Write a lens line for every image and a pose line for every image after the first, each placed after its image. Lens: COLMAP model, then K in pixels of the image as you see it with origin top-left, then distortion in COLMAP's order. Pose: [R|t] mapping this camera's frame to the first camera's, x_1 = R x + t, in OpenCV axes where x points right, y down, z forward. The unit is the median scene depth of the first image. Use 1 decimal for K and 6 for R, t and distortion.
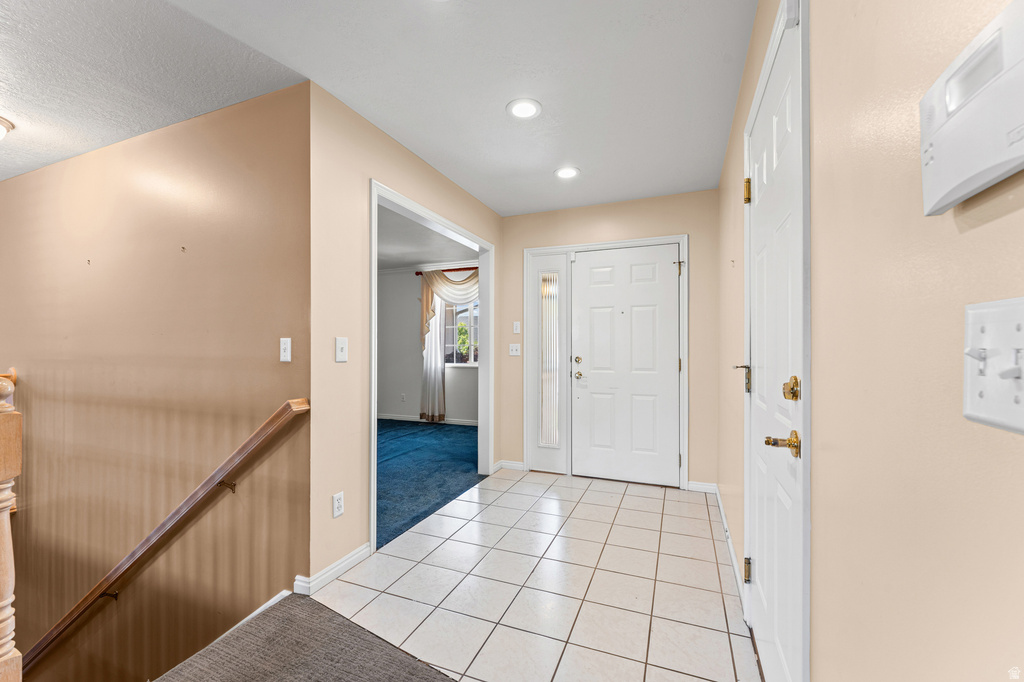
lens RADIAL K [[418.3, 0, 511.1], [0, 418.3, 347.8], [0, 0, 1]] dist [-0.001159, -0.000133]
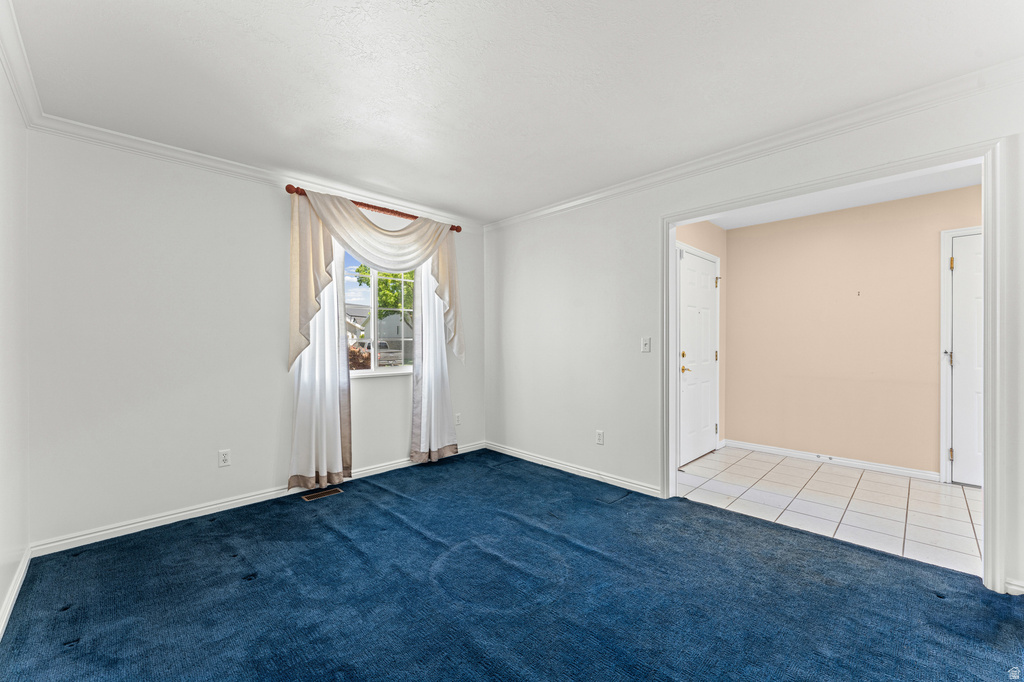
lens RADIAL K [[411.4, 0, 508.8], [0, 411.4, 342.0], [0, 0, 1]] dist [-0.000969, -0.000041]
pose [[0.395610, -0.002539, 0.918415, -0.574592], [-0.000576, 0.999995, 0.003013, -0.003211], [-0.918418, -0.001720, 0.395607, 0.592983]]
